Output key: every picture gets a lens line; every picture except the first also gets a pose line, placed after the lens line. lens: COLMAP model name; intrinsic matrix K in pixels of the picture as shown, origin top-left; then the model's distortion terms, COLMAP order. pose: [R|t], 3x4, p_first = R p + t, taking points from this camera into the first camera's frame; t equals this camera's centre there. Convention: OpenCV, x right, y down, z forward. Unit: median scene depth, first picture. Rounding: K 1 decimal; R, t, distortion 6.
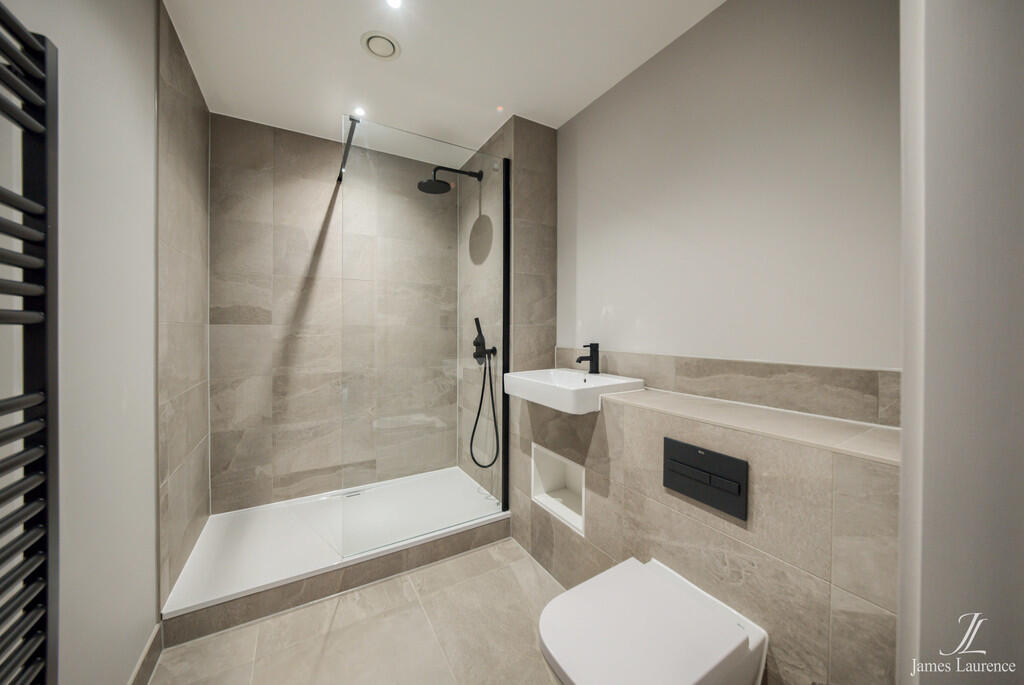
lens RADIAL K [[361.0, 0, 506.7], [0, 361.0, 321.3], [0, 0, 1]] dist [-0.011298, -0.000062]
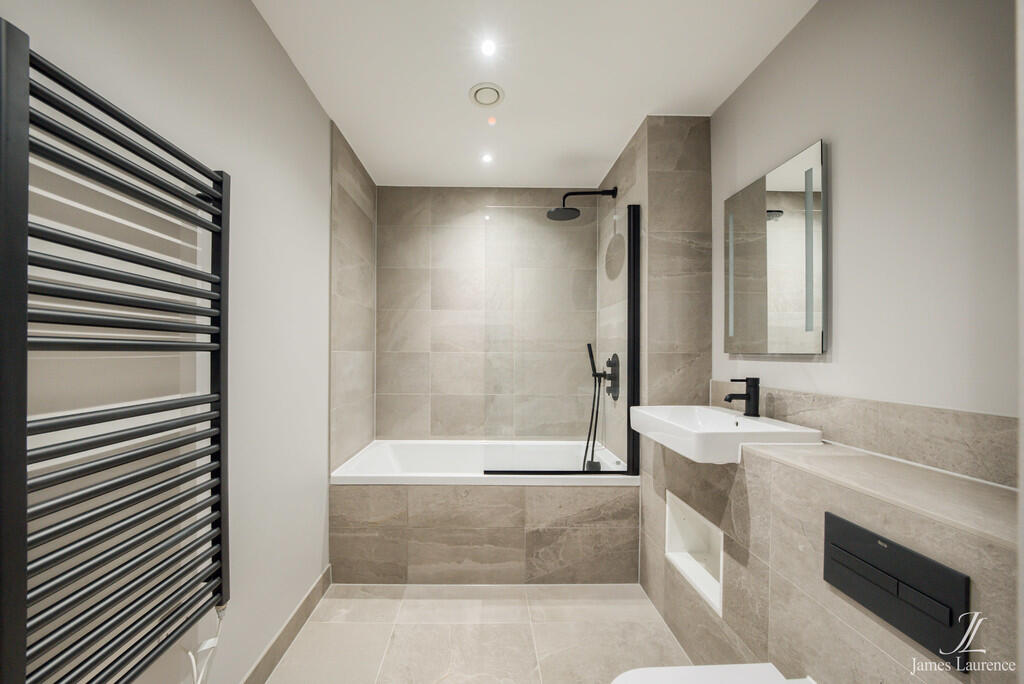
lens RADIAL K [[371.6, 0, 509.0], [0, 371.6, 348.8], [0, 0, 1]] dist [-0.010054, 0.000156]
pose [[0.876895, -0.000138, -0.480681, 0.176922], [-0.000863, 0.999998, -0.001861, 0.000056], [0.480680, 0.002047, 0.876894, 0.041768]]
